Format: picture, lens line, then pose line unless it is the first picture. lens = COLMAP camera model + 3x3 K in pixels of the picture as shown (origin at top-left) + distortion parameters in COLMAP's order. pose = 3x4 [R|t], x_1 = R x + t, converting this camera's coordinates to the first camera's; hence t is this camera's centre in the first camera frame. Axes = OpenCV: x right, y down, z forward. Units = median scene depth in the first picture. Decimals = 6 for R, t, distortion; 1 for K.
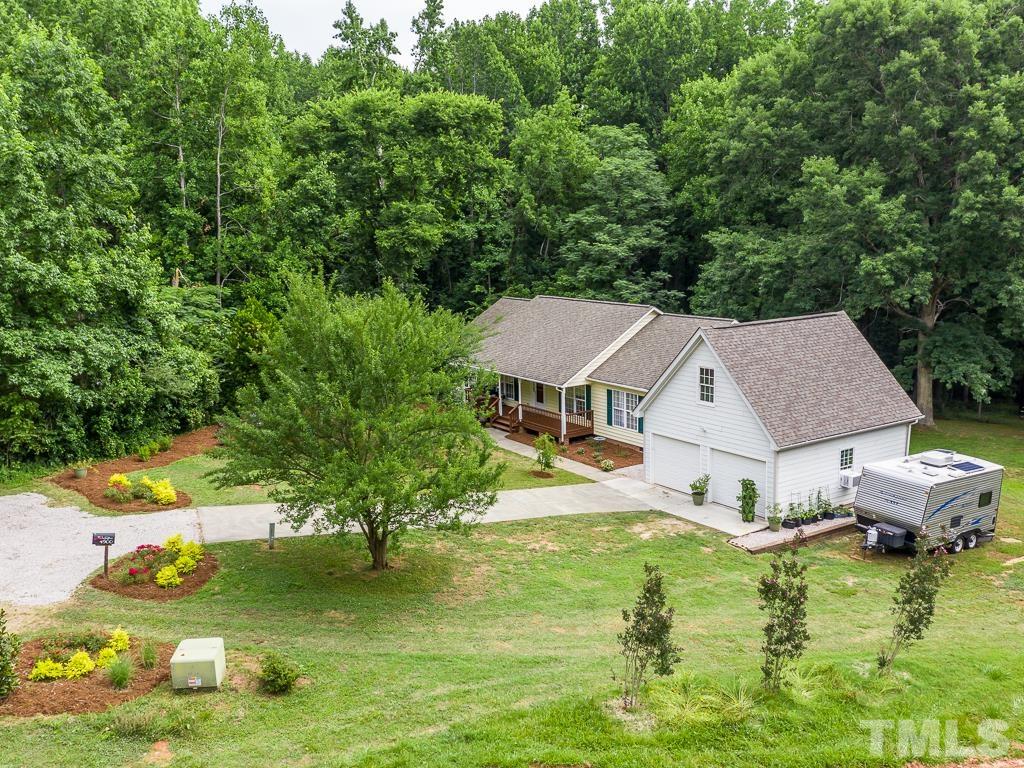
lens RADIAL K [[947.9, 0, 512.7], [0, 947.9, 414.1], [0, 0, 1]] dist [-0.009575, -0.004193]
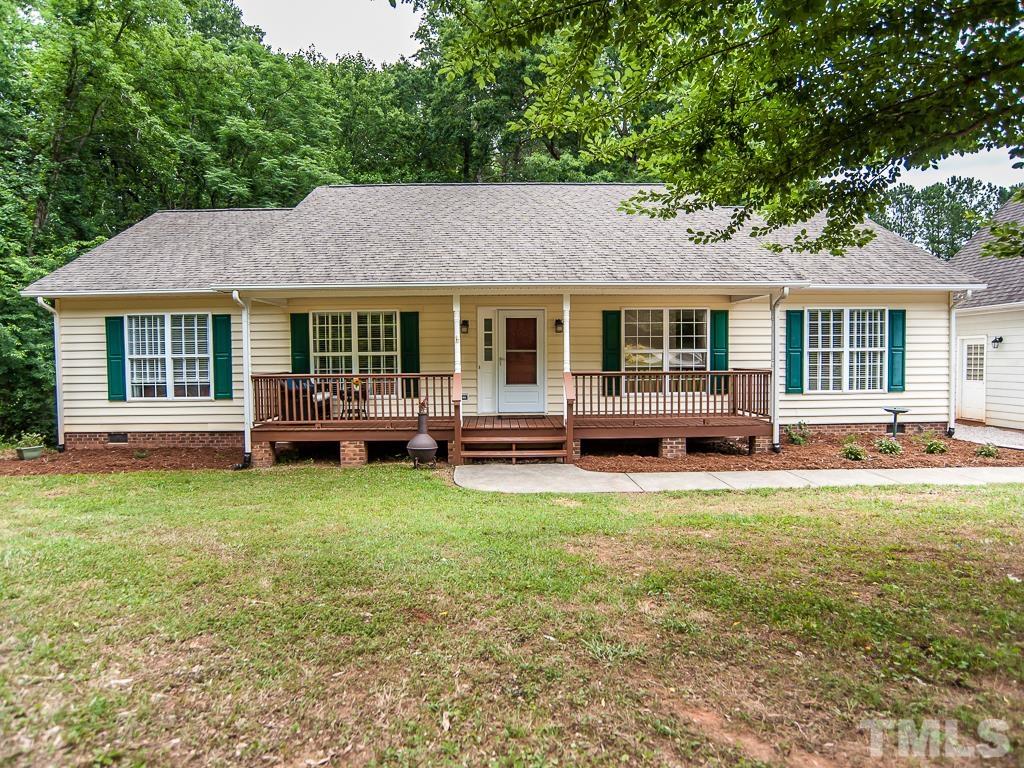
lens RADIAL K [[581.5, 0, 515.7], [0, 581.5, 381.4], [0, 0, 1]] dist [-0.082706, 0.049268]
pose [[0.528237, -0.016674, 0.848933, -0.194299], [0.168388, 0.982007, -0.085490, 0.007719], [-0.832233, 0.188109, 0.521540, 0.991253]]
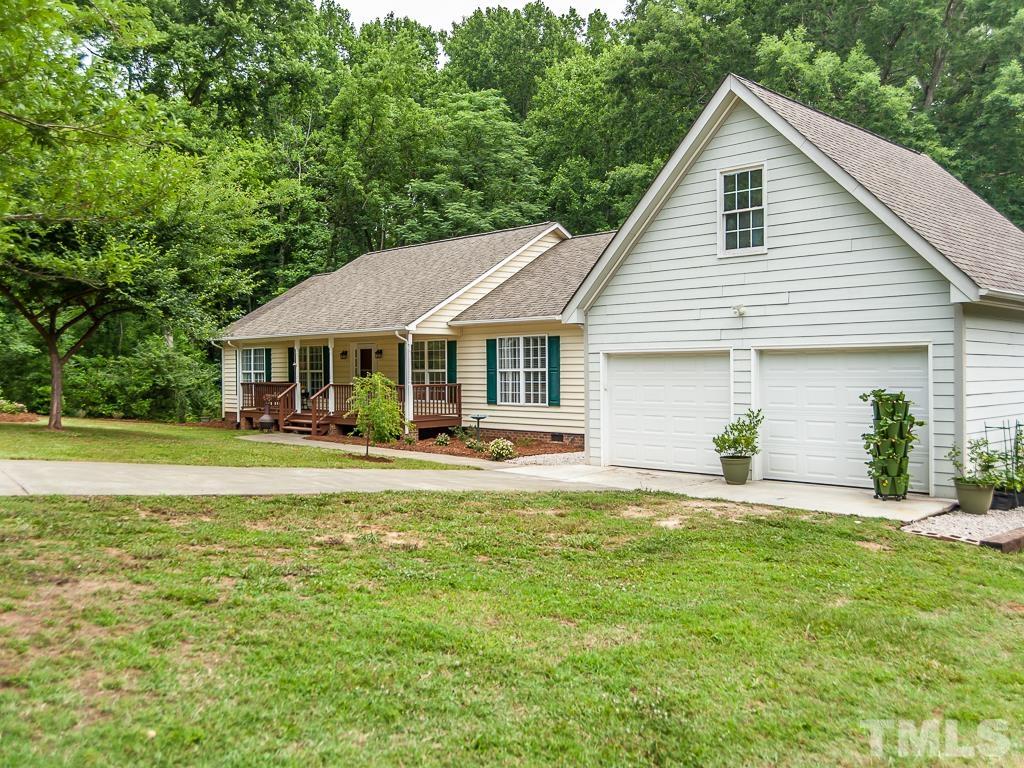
lens RADIAL K [[890.4, 0, 512.0], [0, 890.4, 384.0], [0, 0, 1]] dist [-0.007968, 0.001170]
pose [[0.982387, 0.015259, 0.186231, 0.016490], [0.020251, 0.982096, -0.187292, 0.100913], [-0.185755, 0.187765, 0.964489, 0.502865]]
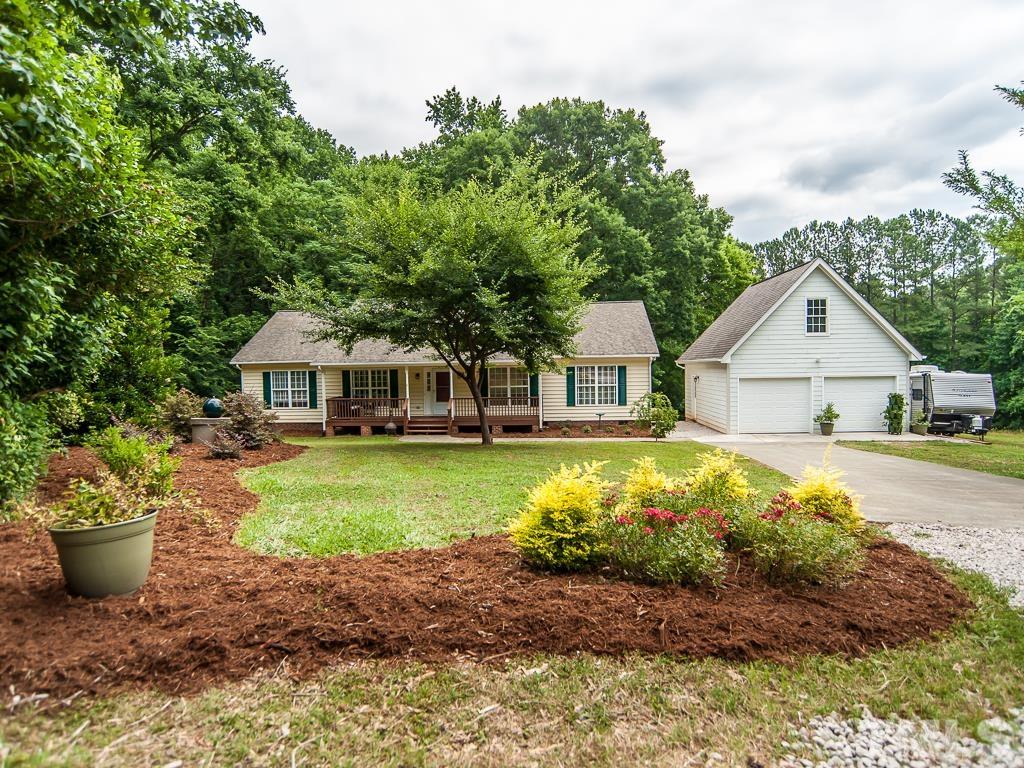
lens RADIAL K [[581.5, 0, 515.7], [0, 581.5, 381.4], [0, 0, 1]] dist [-0.082706, 0.049268]
pose [[0.614983, -0.012263, 0.788445, -0.385153], [0.161844, 0.980555, -0.110986, 0.043546], [-0.771753, 0.195859, 0.605009, 0.711364]]
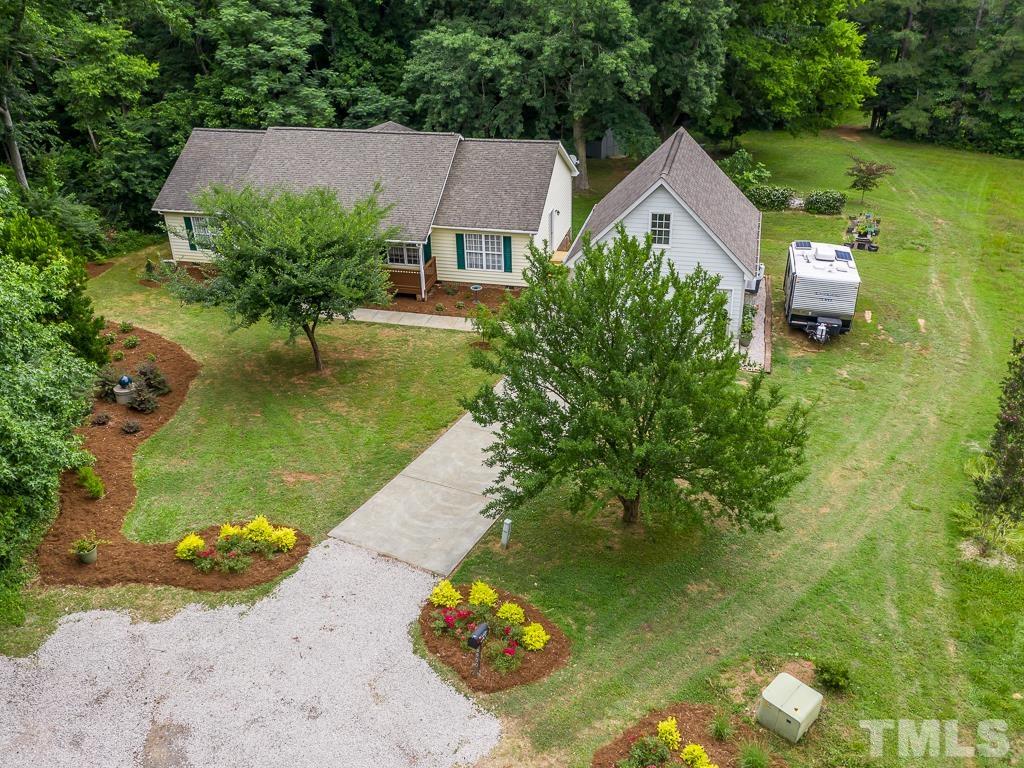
lens RADIAL K [[918.6, 0, 525.1], [0, 918.6, 382.6], [0, 0, 1]] dist [-0.010552, -0.009394]
pose [[0.736070, -0.317257, 0.597954, -0.460174], [0.140707, 0.935781, 0.323290, -0.178494], [-0.662119, -0.153828, 0.733441, 0.254369]]
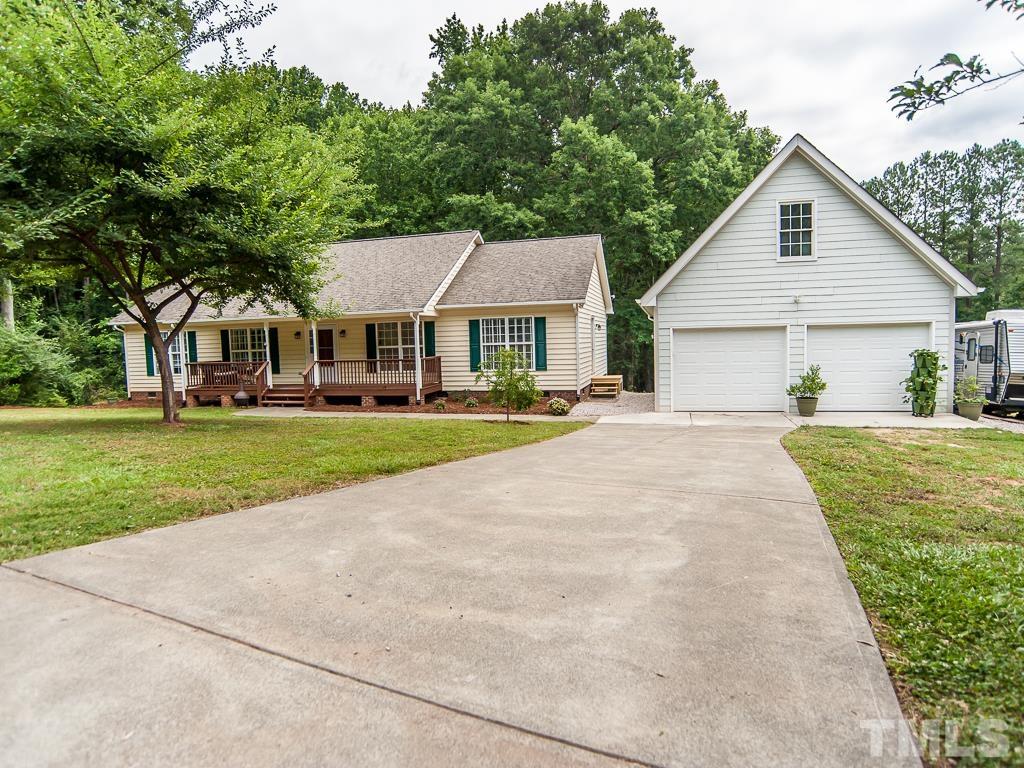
lens RADIAL K [[581.5, 0, 515.7], [0, 581.5, 381.4], [0, 0, 1]] dist [-0.082706, 0.049268]
pose [[0.747678, -0.046126, 0.662458, -0.165015], [0.143644, 0.985200, -0.093524, 0.065289], [-0.648340, 0.165084, 0.743238, 0.677825]]
